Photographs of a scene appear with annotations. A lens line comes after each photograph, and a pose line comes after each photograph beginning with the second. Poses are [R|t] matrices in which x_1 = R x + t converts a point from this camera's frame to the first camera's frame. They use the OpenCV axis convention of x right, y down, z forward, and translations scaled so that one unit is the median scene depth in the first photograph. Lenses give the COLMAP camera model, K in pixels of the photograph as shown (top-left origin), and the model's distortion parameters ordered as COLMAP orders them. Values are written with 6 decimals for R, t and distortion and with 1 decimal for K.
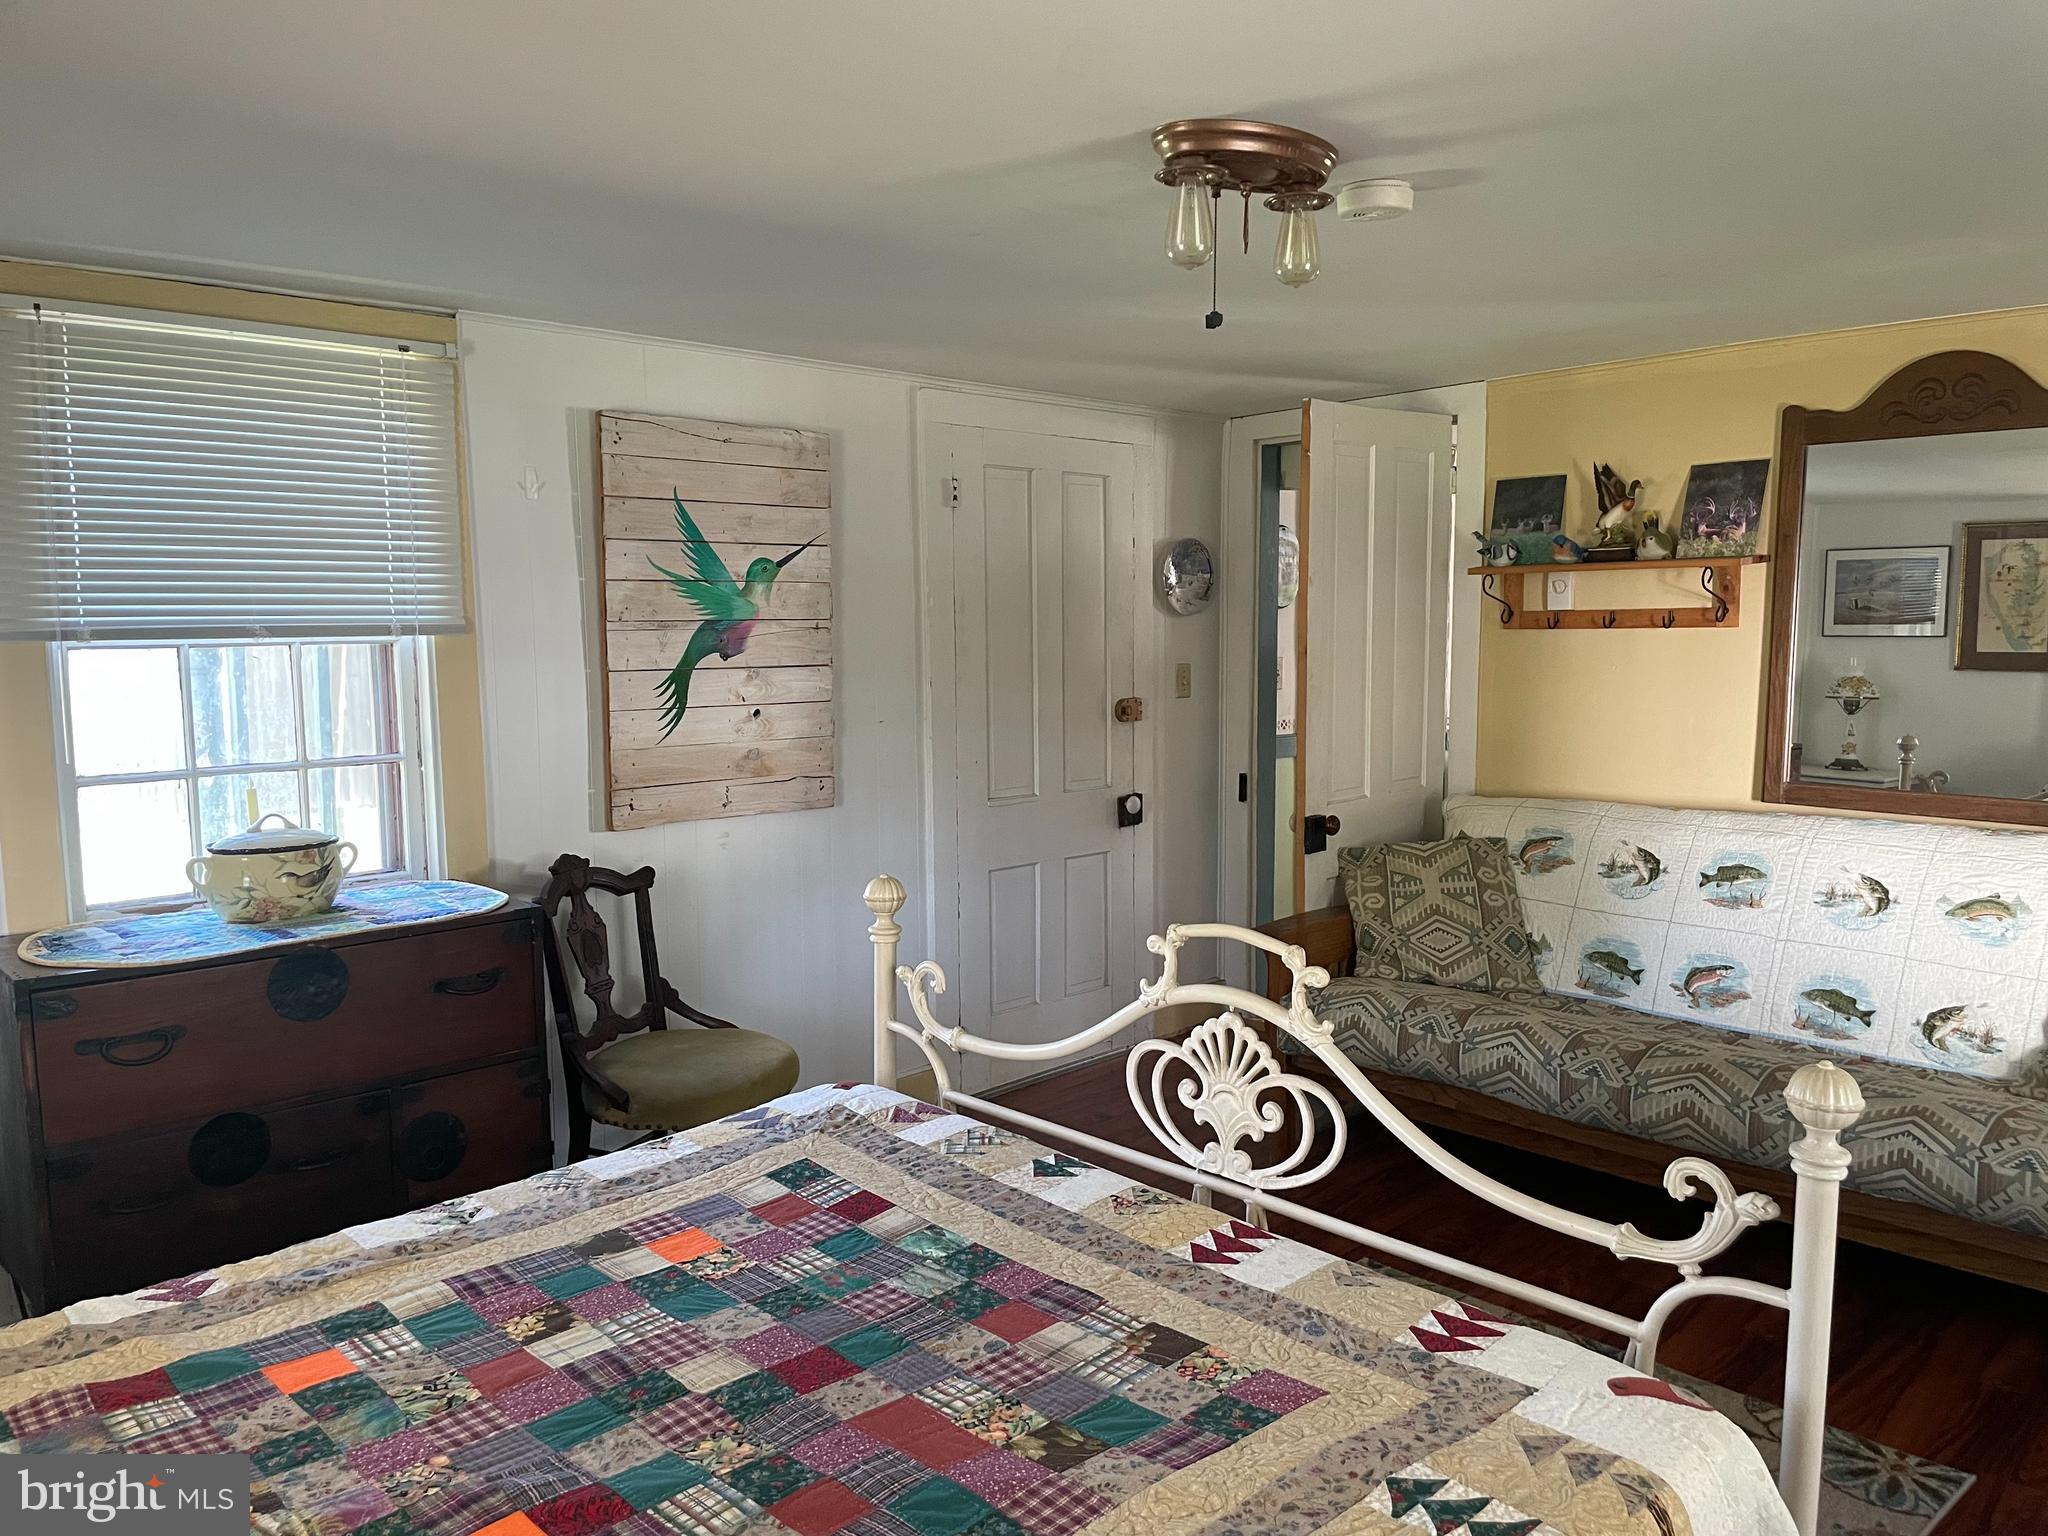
lens RADIAL K [[1557.6, 0, 1032.3], [0, 1557.6, 775.0], [0, 0, 1]] dist [0.084088, -0.107649]
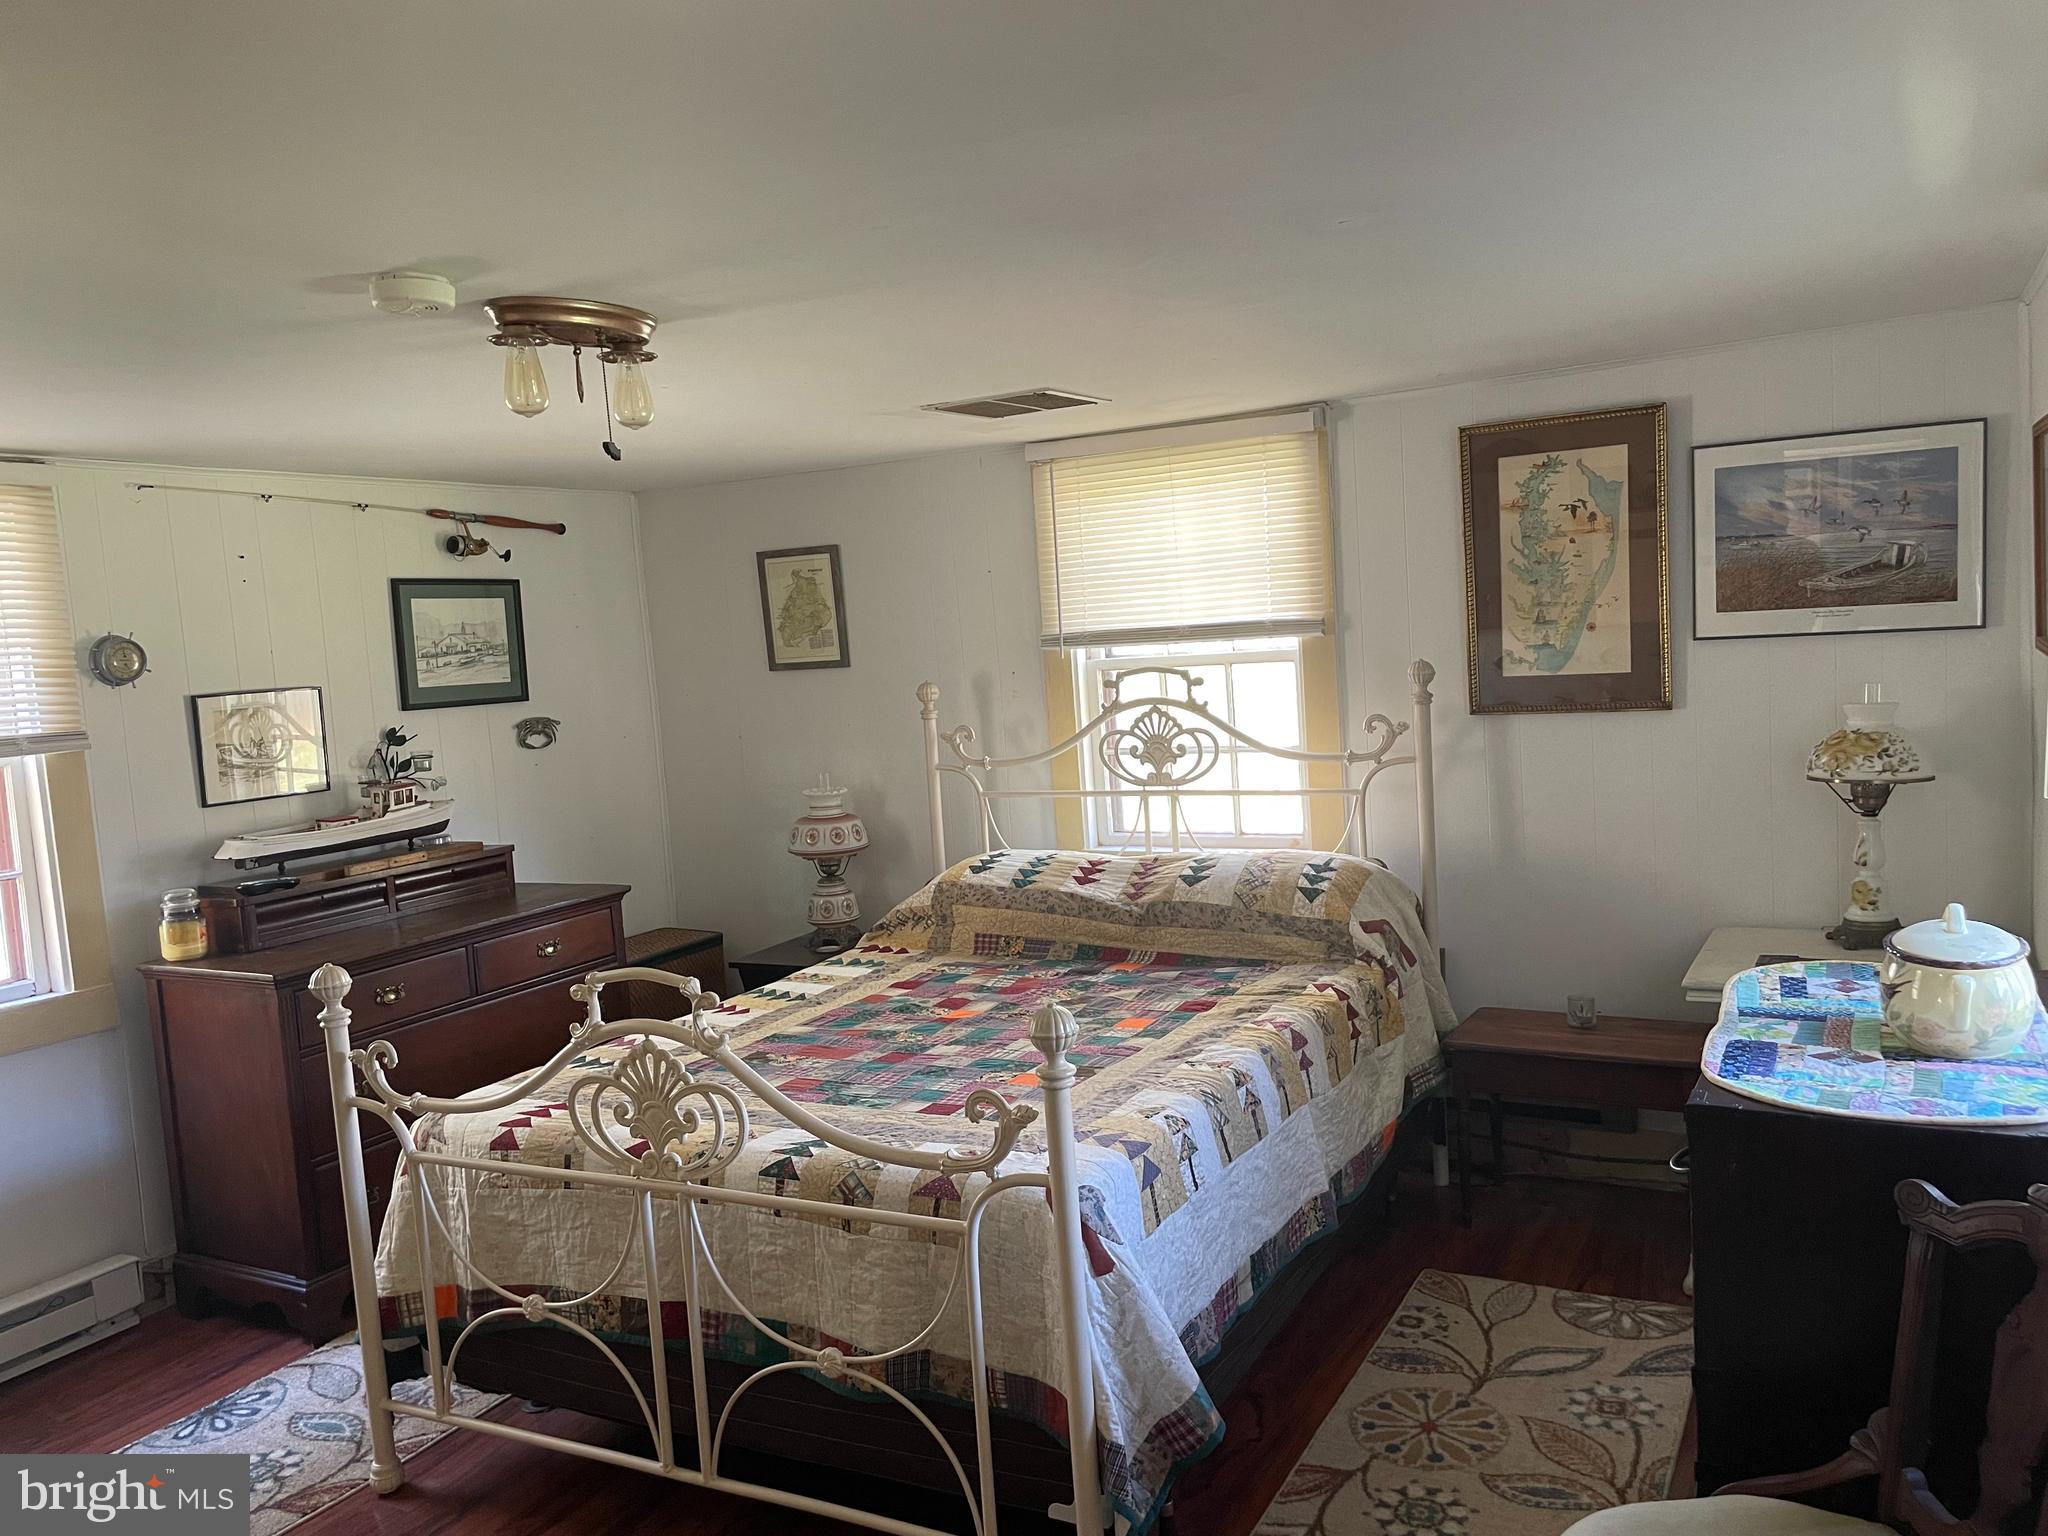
lens RADIAL K [[1521.3, 0, 1030.4], [0, 1521.3, 794.4], [0, 0, 1]] dist [0.085304, -0.132315]
pose [[-0.953060, 0.099418, -0.285995, 0.157643], [0.037601, 0.976108, 0.214010, -0.256029], [0.300439, 0.193210, -0.934027, 2.063881]]
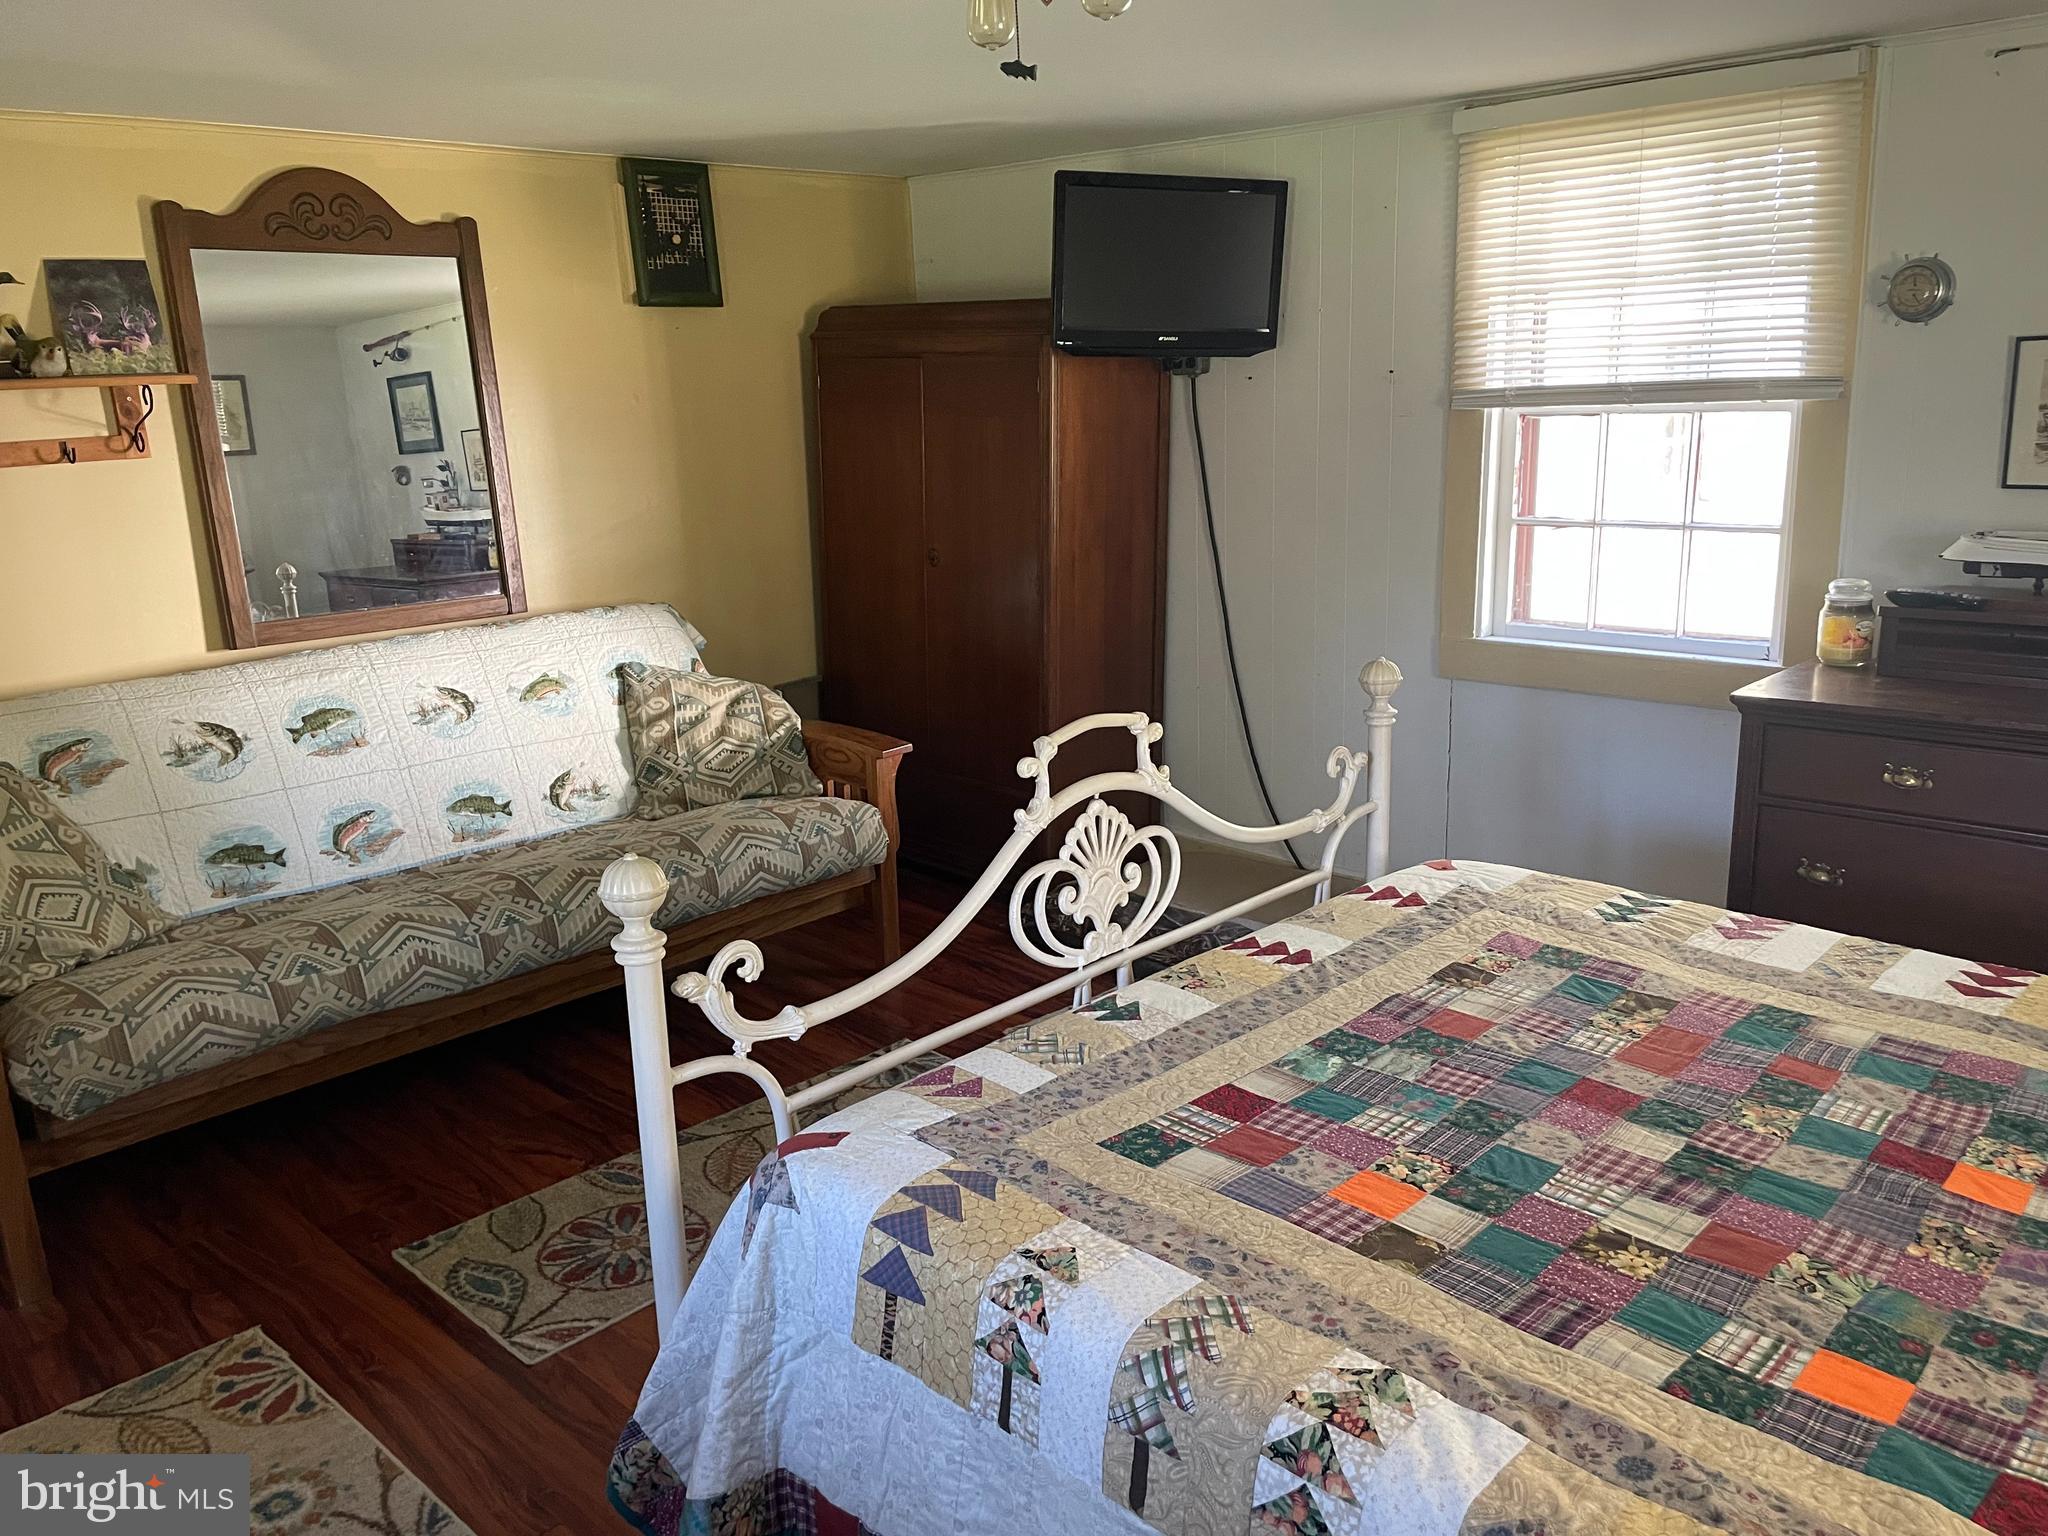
lens RADIAL K [[1557.6, 0, 1032.3], [0, 1557.6, 775.0], [0, 0, 1]] dist [0.084088, -0.107649]
pose [[-0.039379, -0.227719, 0.972930, -0.831845], [0.147512, 0.961692, 0.231060, -0.101716], [-0.988276, 0.152618, -0.004280, 1.011468]]
